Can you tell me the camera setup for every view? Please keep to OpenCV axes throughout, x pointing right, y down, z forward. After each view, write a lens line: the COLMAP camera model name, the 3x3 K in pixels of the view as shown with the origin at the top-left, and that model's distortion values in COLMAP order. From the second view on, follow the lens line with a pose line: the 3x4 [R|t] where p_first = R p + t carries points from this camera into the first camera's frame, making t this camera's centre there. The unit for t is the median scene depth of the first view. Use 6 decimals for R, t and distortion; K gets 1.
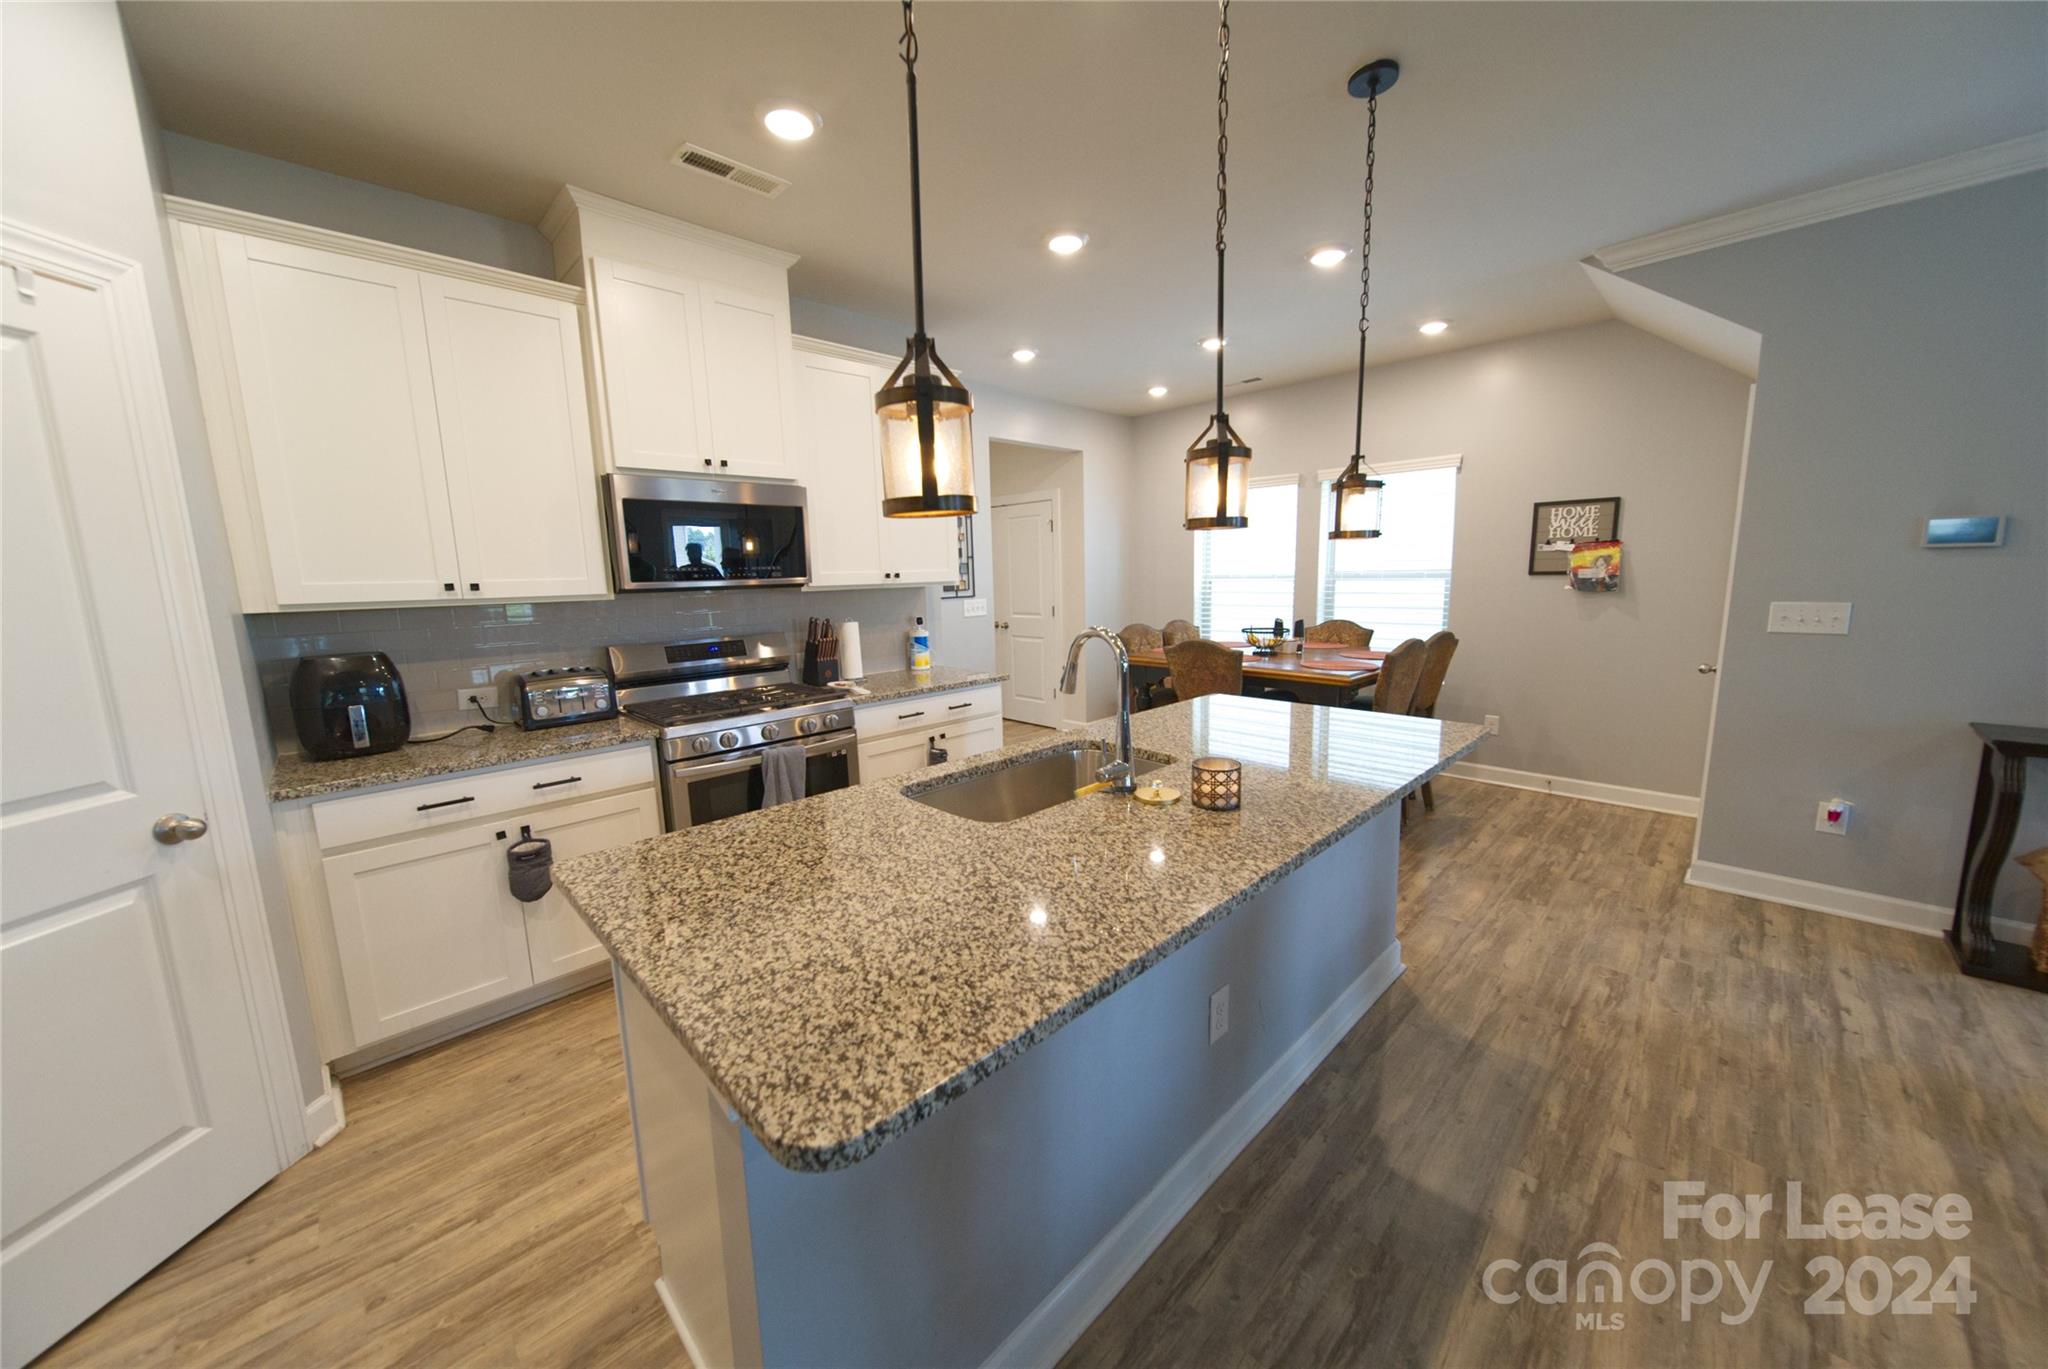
lens RADIAL K [[715.9, 0, 1028.4], [0, 715.9, 680.8], [0, 0, 1]] dist [-0.000465, -0.001629]
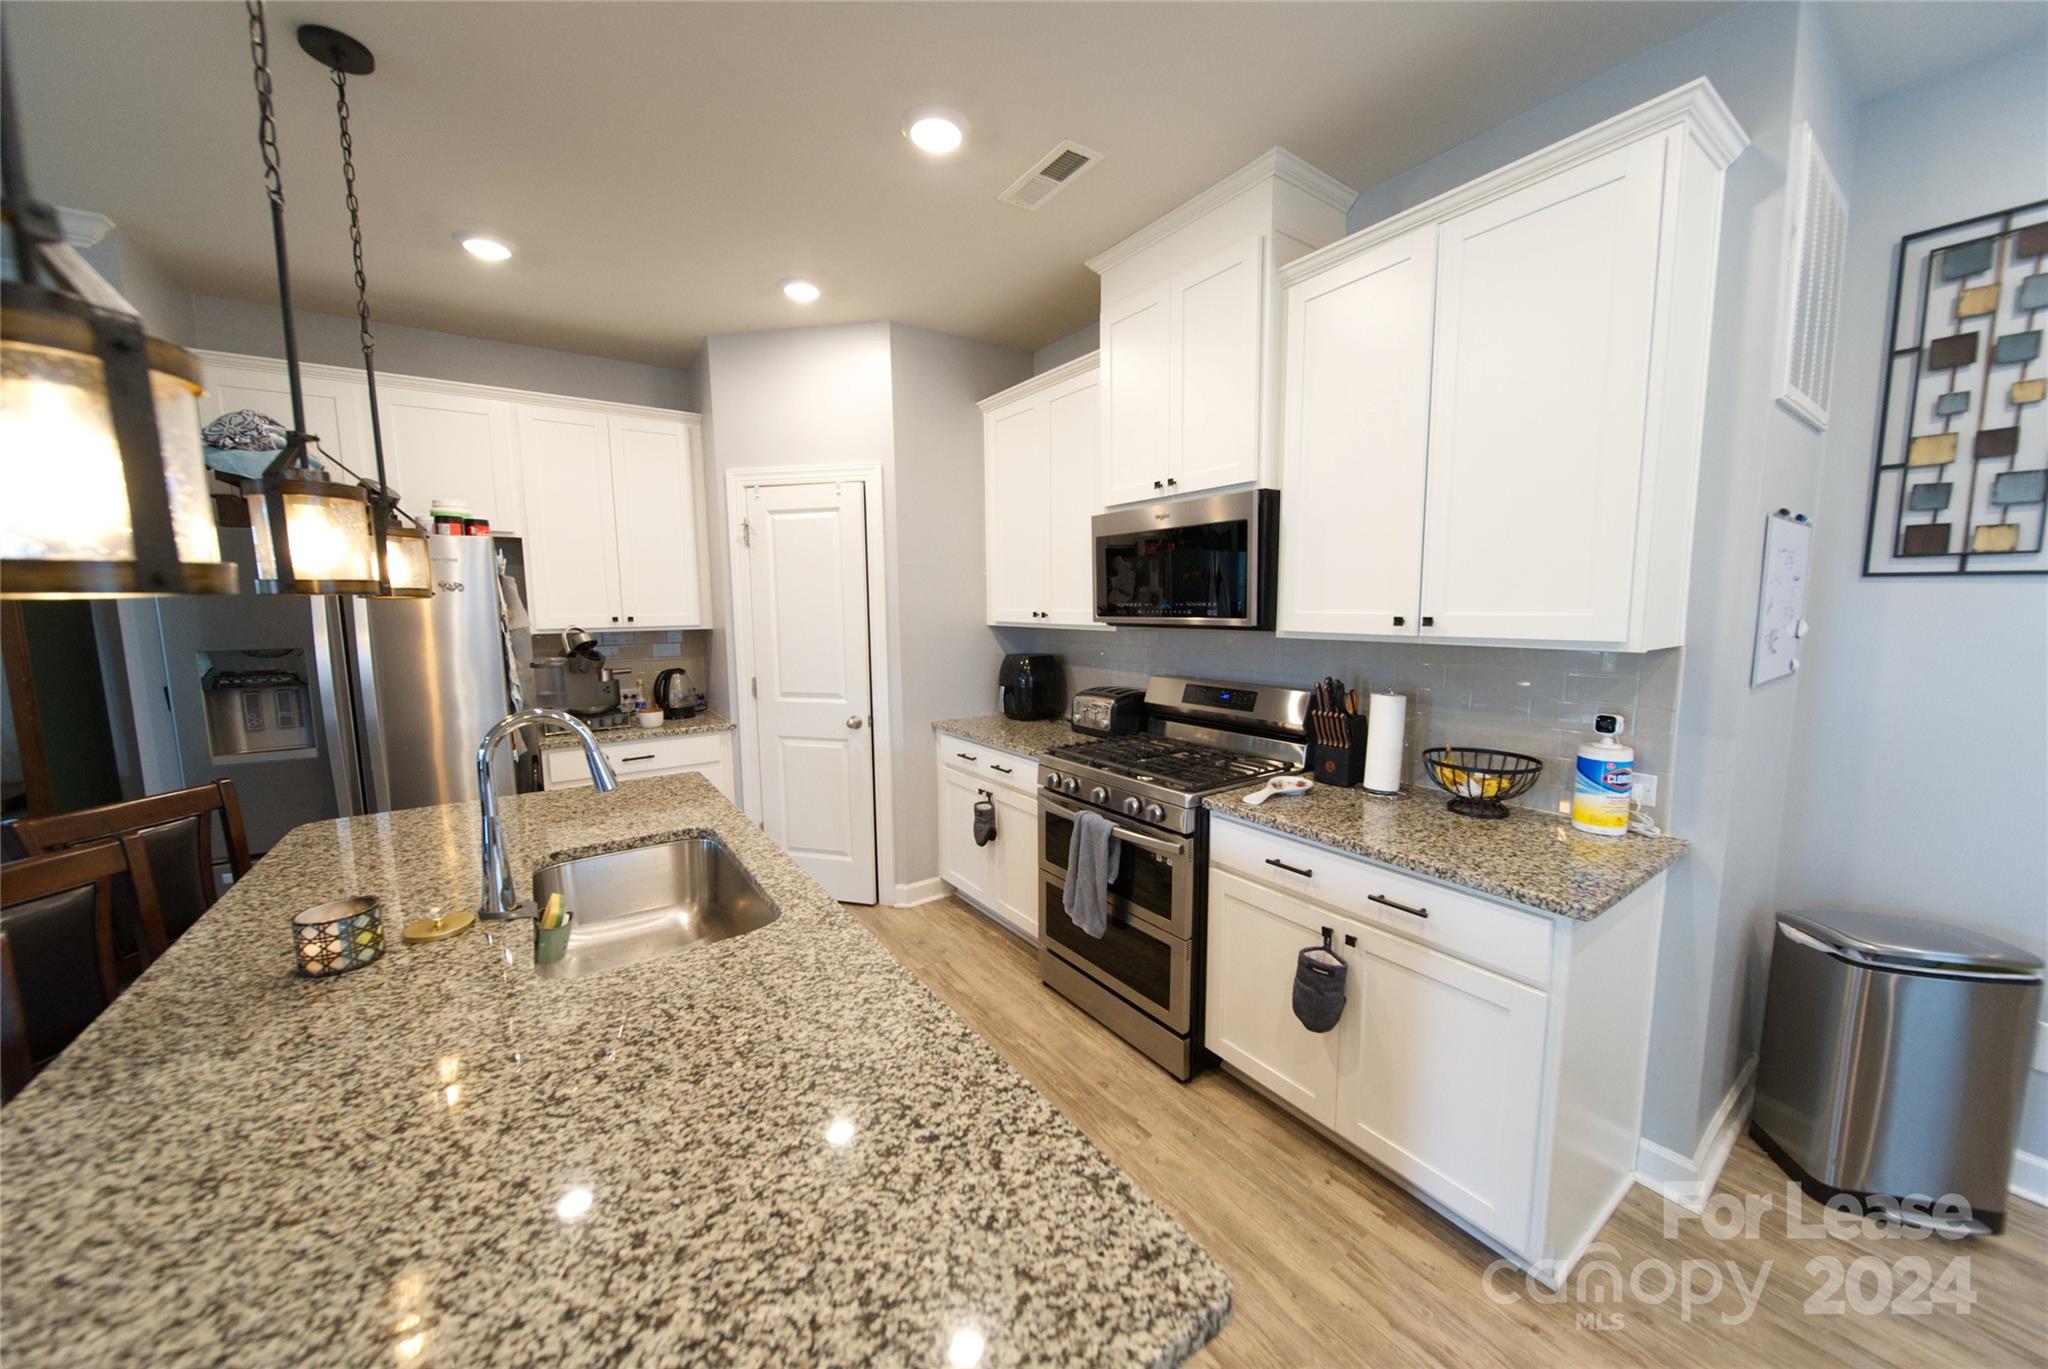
lens RADIAL K [[715.9, 0, 1028.4], [0, 715.9, 680.8], [0, 0, 1]] dist [-0.000465, -0.001629]
pose [[-0.162016, 0.137151, -0.977211, 0.325649], [-0.134209, 0.978030, 0.159517, -0.128465], [0.977619, 0.156995, -0.140050, 0.686804]]
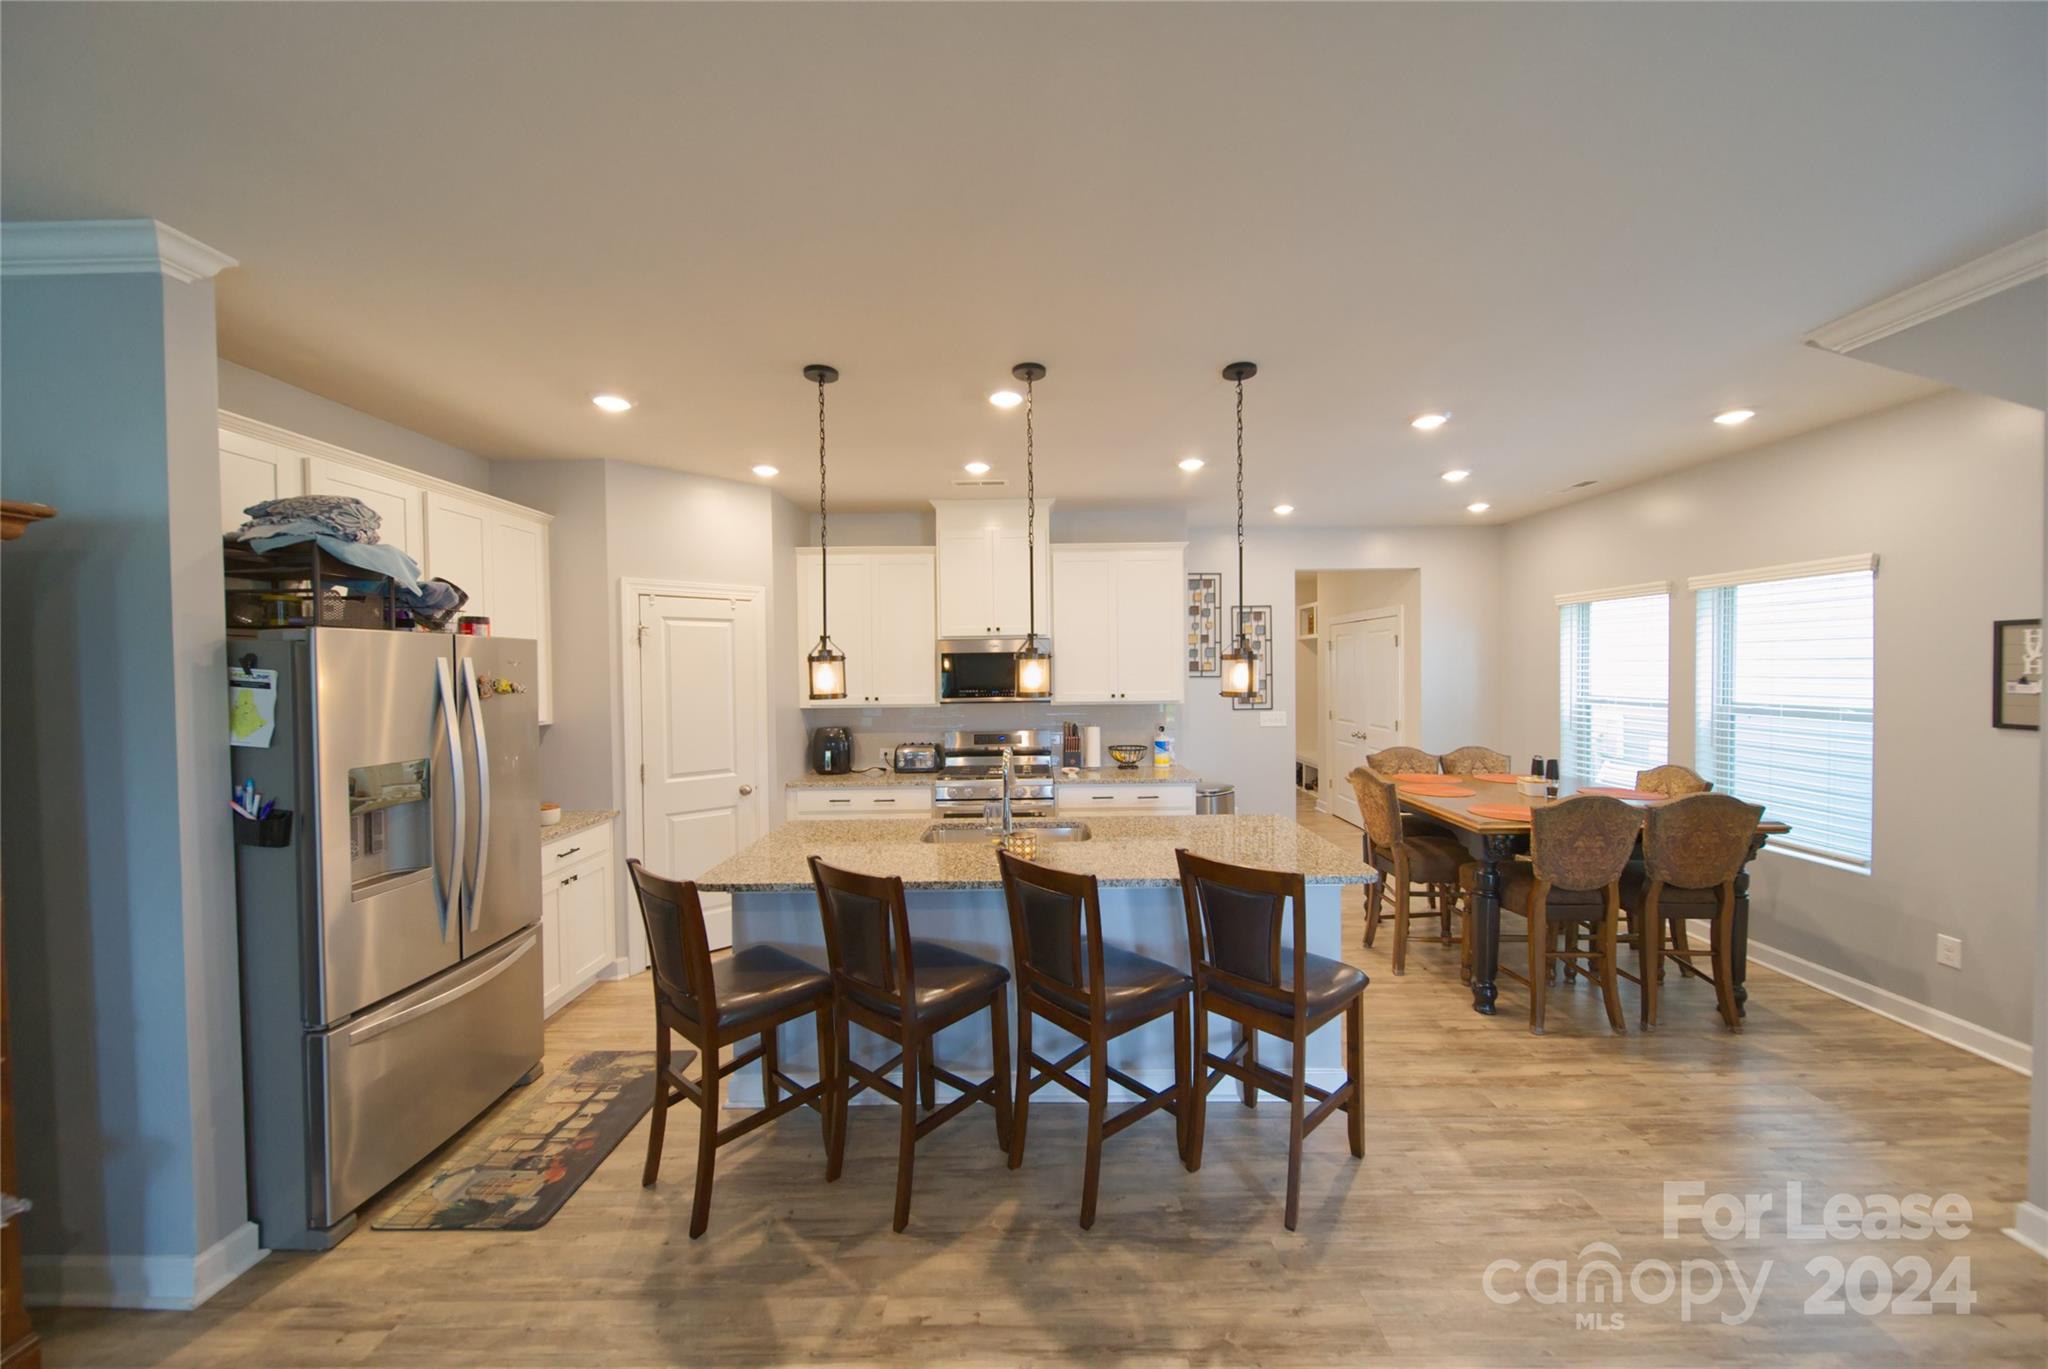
lens RADIAL K [[715.9, 0, 1028.4], [0, 715.9, 680.8], [0, 0, 1]] dist [-0.000465, -0.001629]
pose [[0.713081, 0.028851, -0.700488, 0.561508], [-0.110877, 0.991219, -0.072045, -0.048625], [0.692258, 0.129042, 0.710019, -0.091274]]
